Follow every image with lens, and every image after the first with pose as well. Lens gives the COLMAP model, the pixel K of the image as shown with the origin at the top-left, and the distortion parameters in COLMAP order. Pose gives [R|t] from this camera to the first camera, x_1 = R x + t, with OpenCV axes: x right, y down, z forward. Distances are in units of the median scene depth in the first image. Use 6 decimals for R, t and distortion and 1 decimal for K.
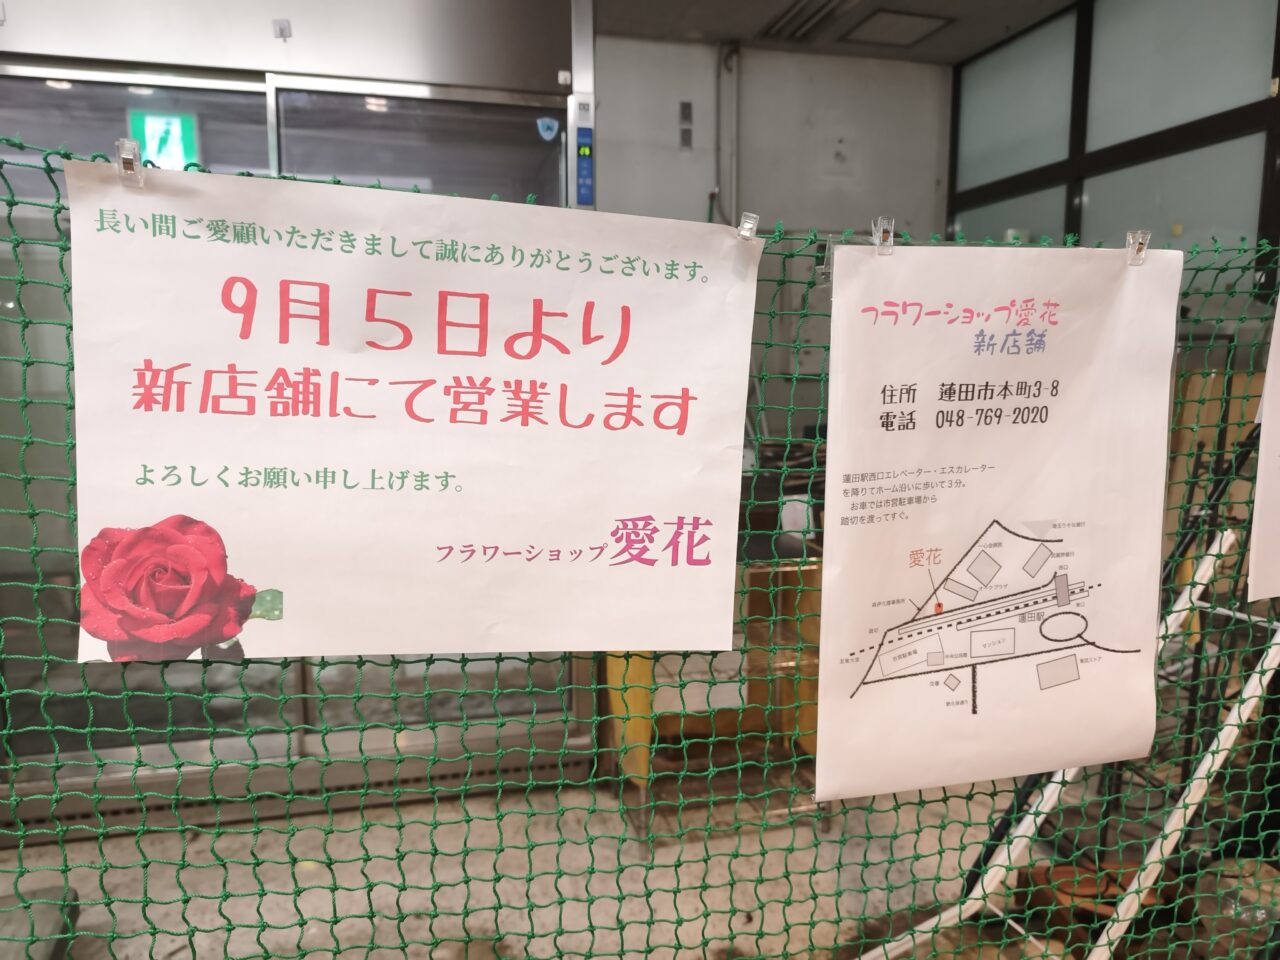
lens RADIAL K [[861.7, 0, 629.7], [0, 861.7, 484.2], [0, 0, 1]] dist [0.014568, -0.022490]
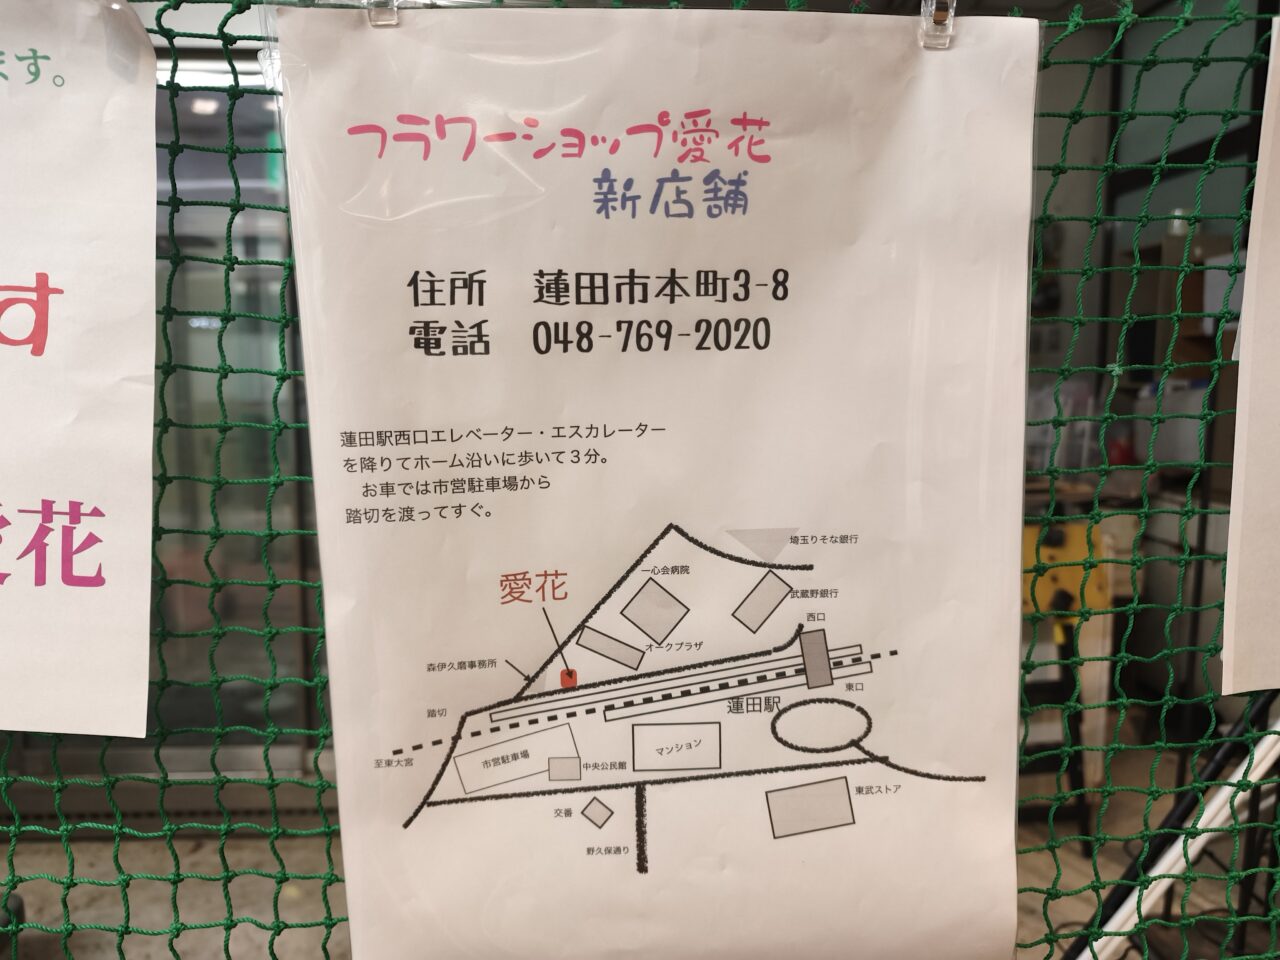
lens RADIAL K [[861.7, 0, 651.0], [0, 861.7, 477.3], [0, 0, 1]] dist [0.014568, -0.022490]
pose [[0.983726, 0.021508, -0.178383, 0.516763], [-0.026133, 0.999379, -0.023619, 0.024830], [0.177764, 0.027896, 0.983678, 0.461464]]
